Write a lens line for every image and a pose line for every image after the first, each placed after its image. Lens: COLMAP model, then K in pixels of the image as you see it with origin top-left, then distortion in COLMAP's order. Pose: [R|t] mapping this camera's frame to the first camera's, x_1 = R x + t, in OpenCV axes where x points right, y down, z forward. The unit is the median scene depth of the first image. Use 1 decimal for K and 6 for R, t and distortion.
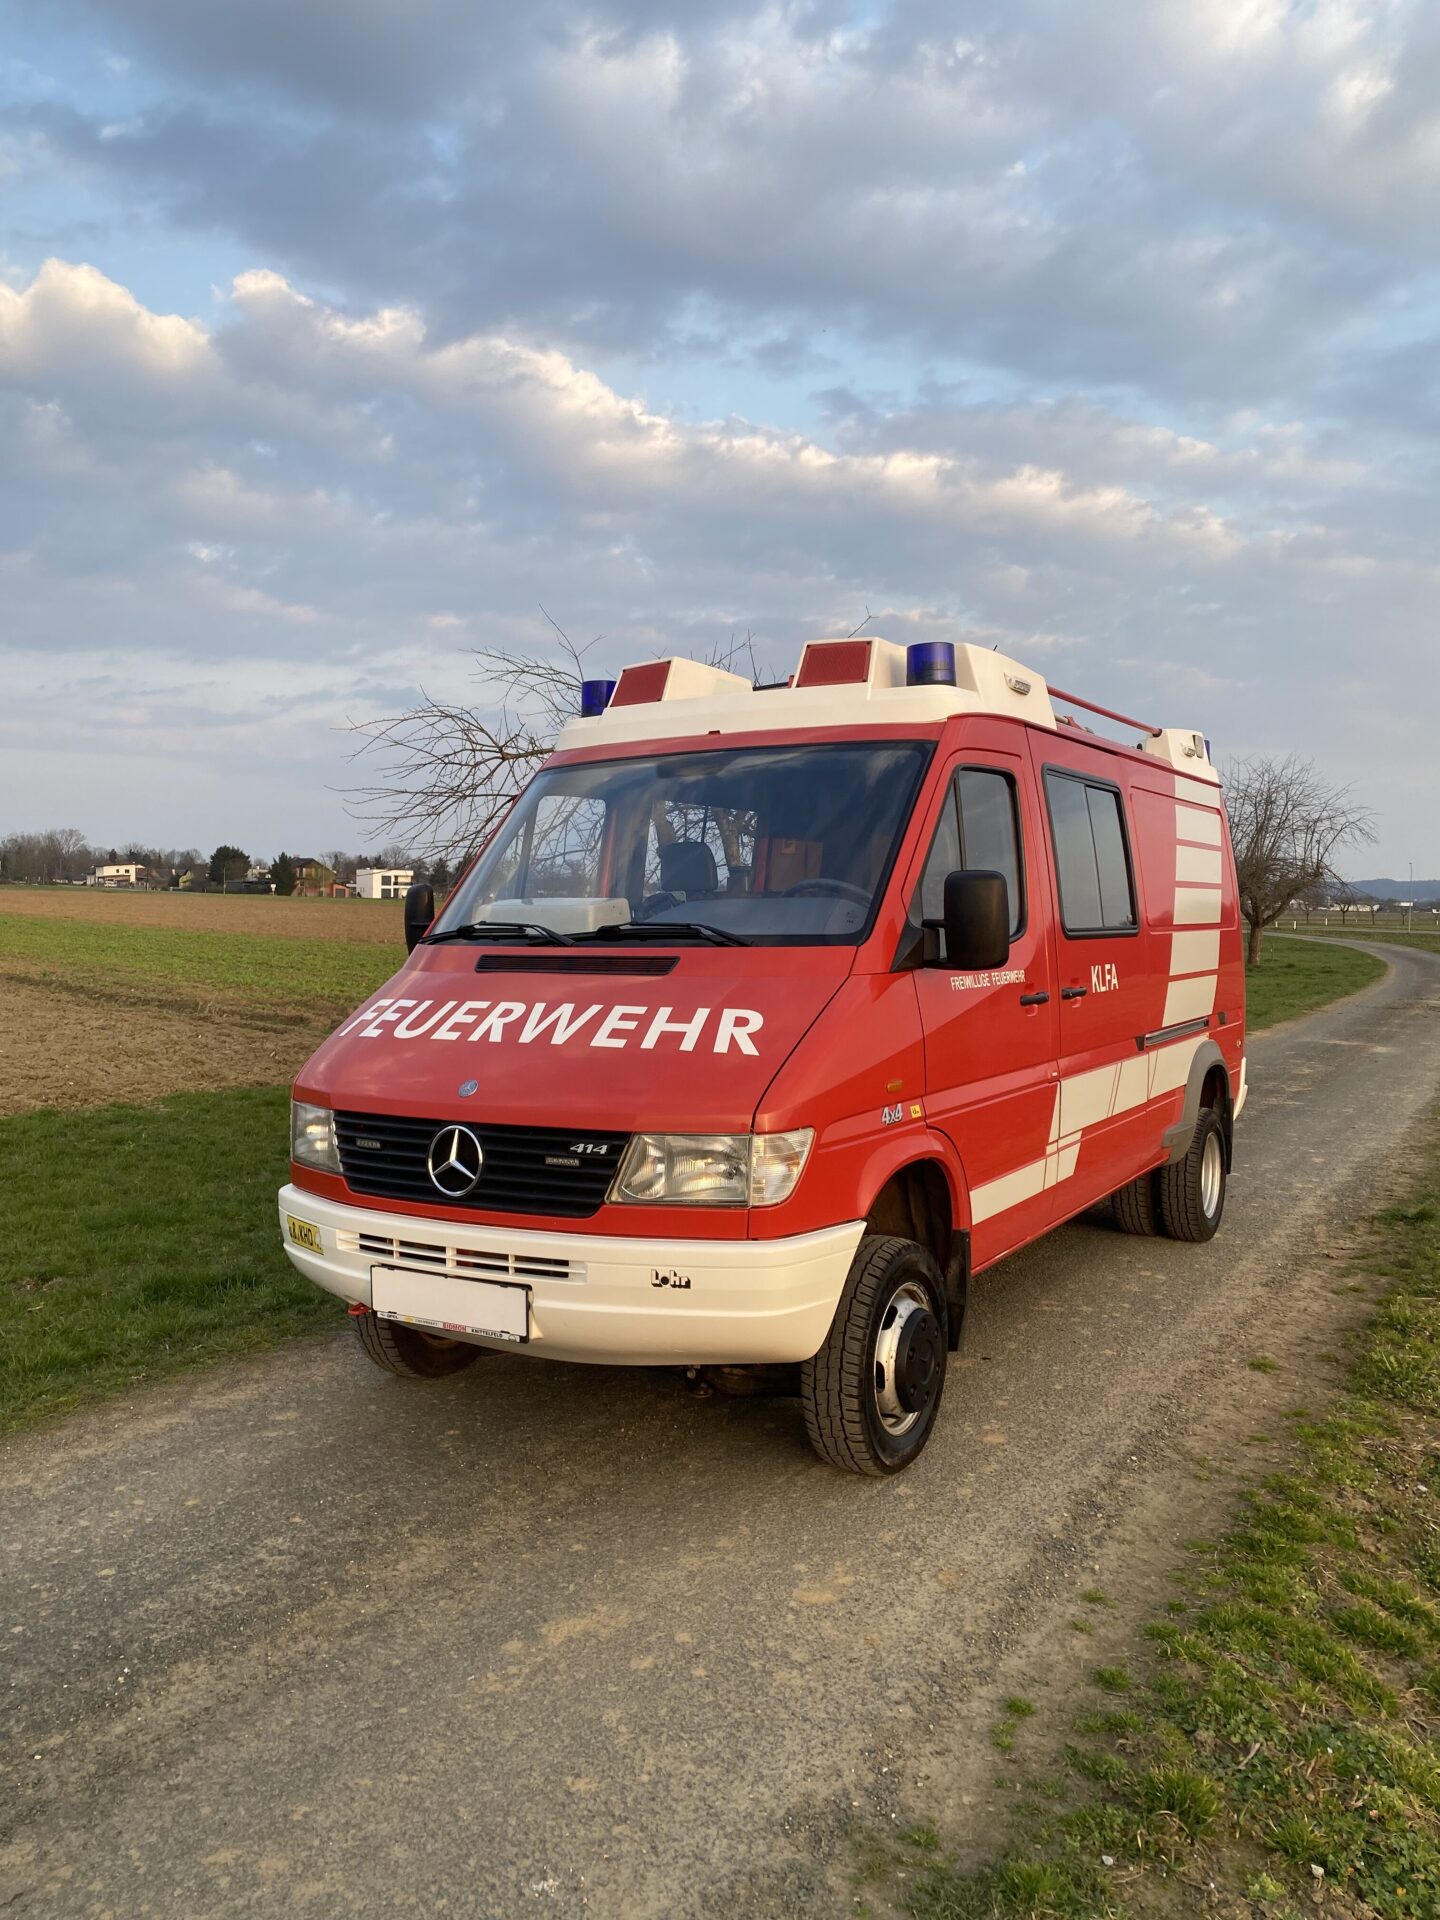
lens RADIAL K [[1461.8, 0, 732.3], [0, 1461.8, 948.4], [0, 0, 1]] dist [0.026060, -0.031209]
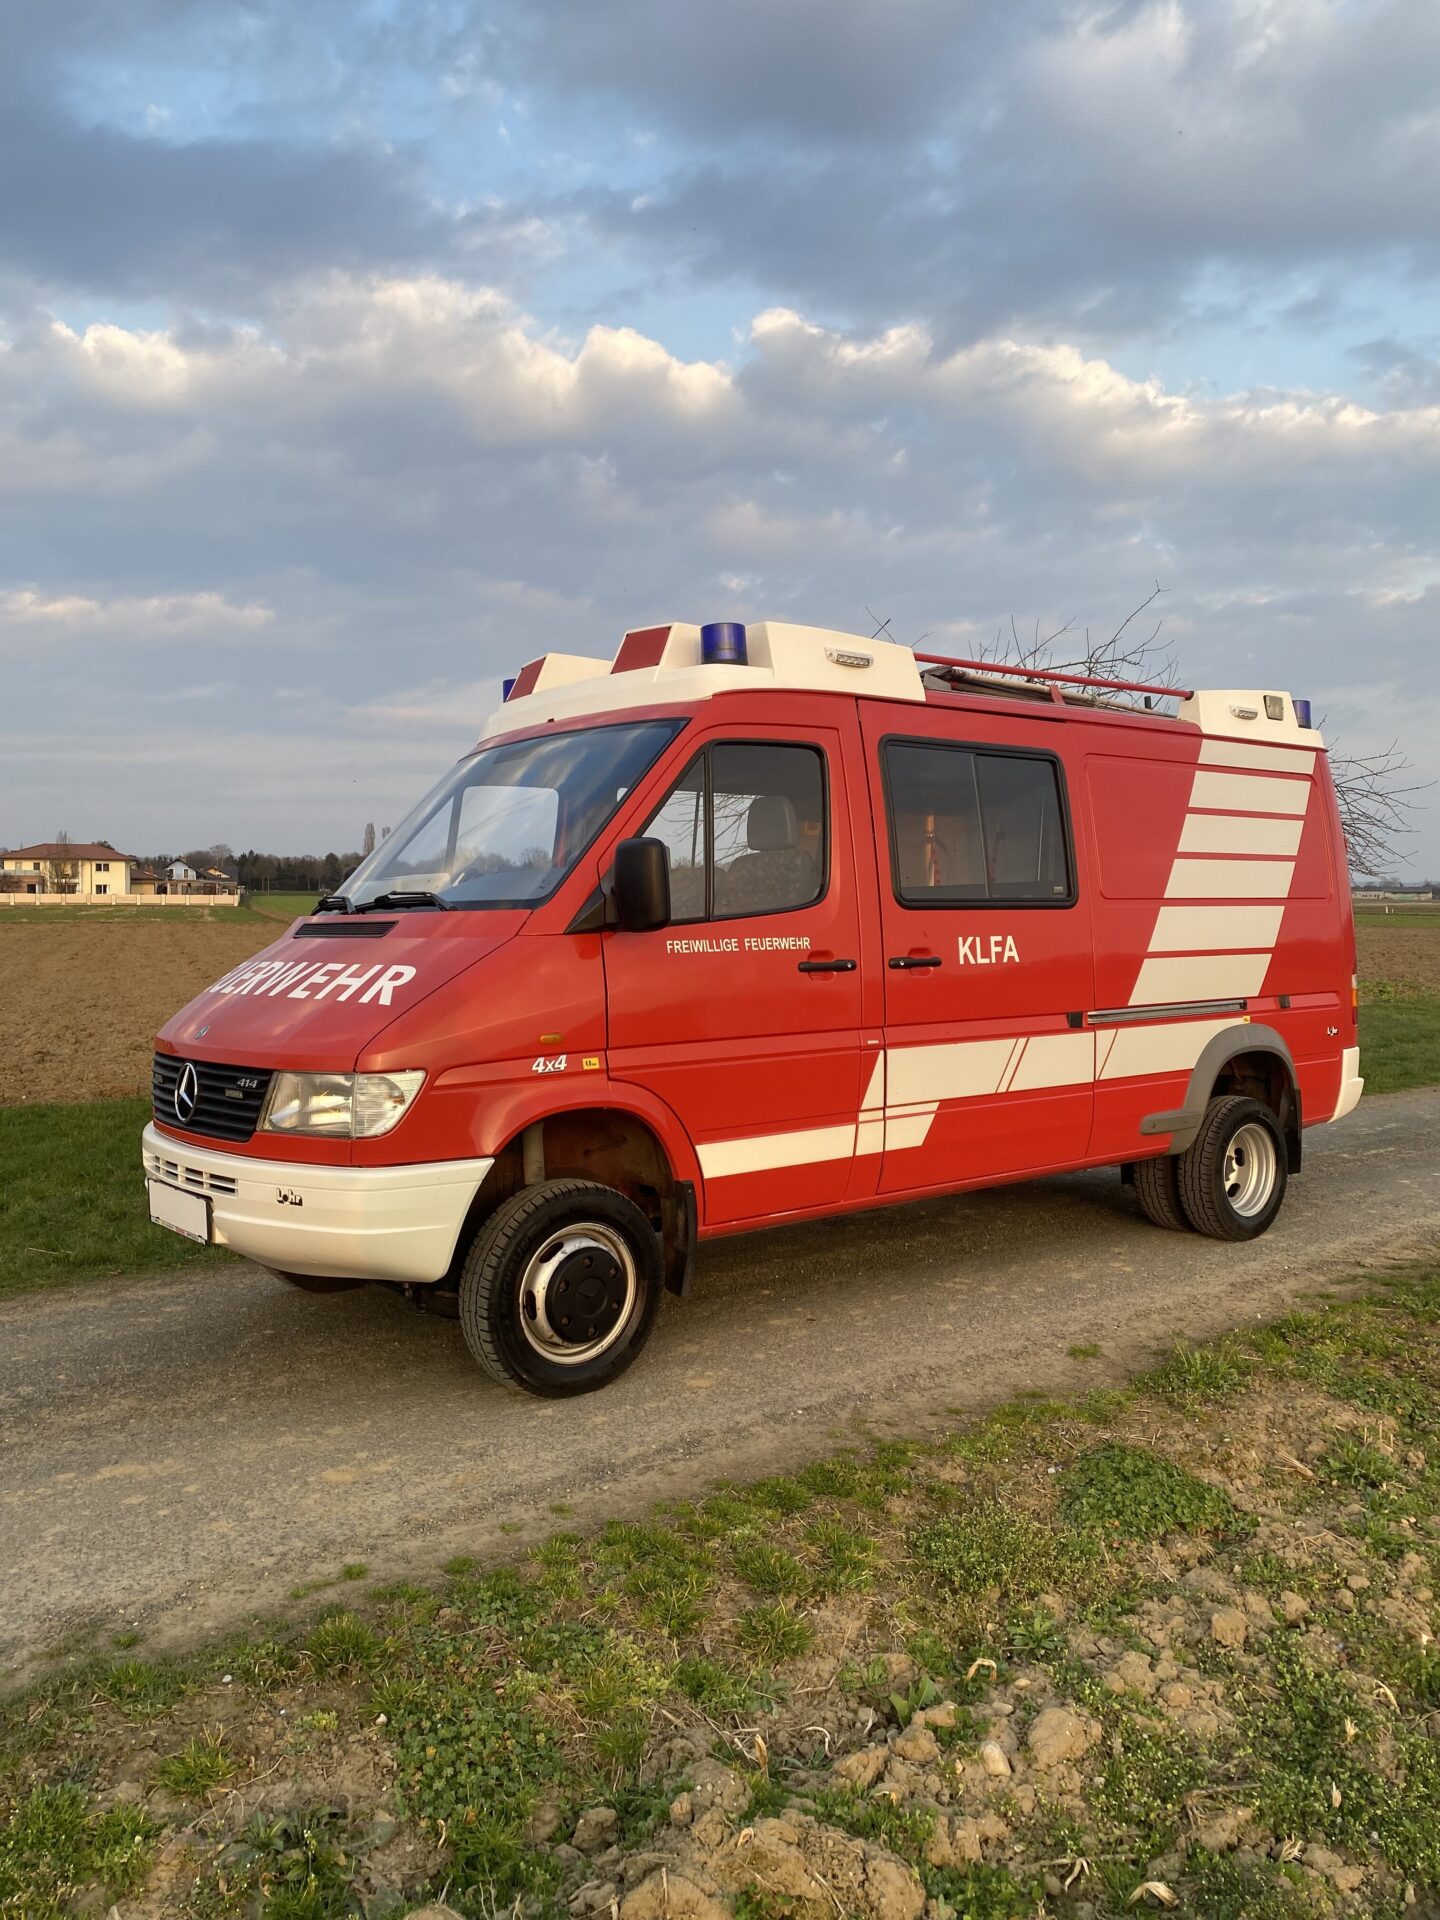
lens RADIAL K [[1461.8, 0, 732.3], [0, 1461.8, 948.4], [0, 0, 1]] dist [0.026060, -0.031209]
pose [[0.939051, -0.001492, -0.343774, 0.485071], [0.000609, 0.999996, -0.002675, 0.024600], [0.343777, 0.002303, 0.939049, 0.026164]]
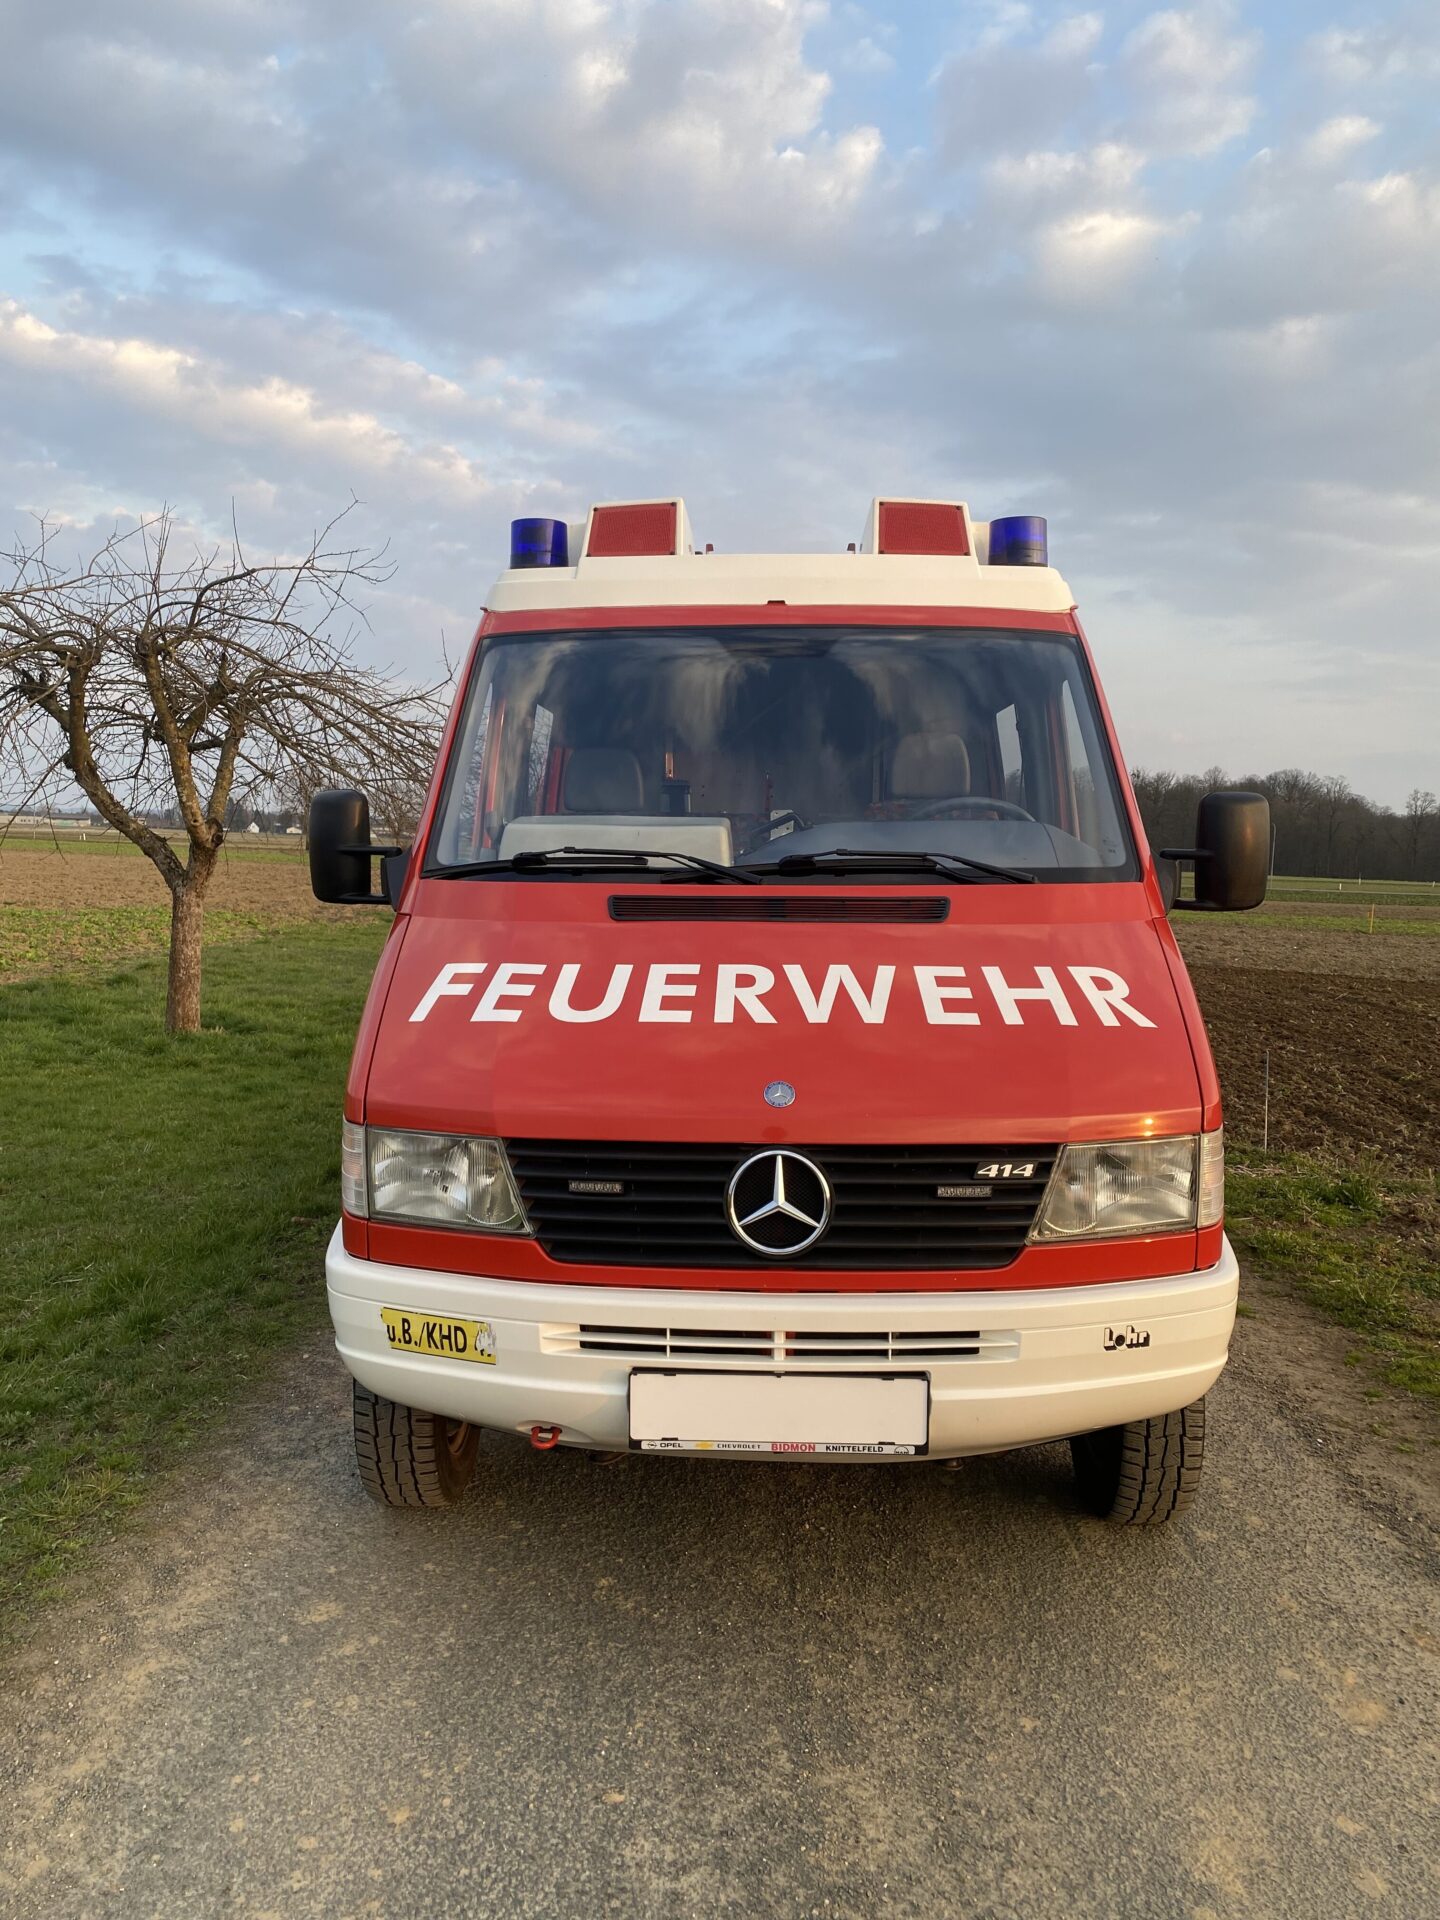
lens RADIAL K [[1454.9, 0, 728.2], [0, 1454.9, 921.2], [0, 0, 1]] dist [0.016622, -0.016425]
pose [[0.877054, -0.015258, 0.480150, -0.406417], [0.000686, 0.999534, 0.030509, -0.004869], [-0.480392, -0.026429, 0.876656, 0.322538]]
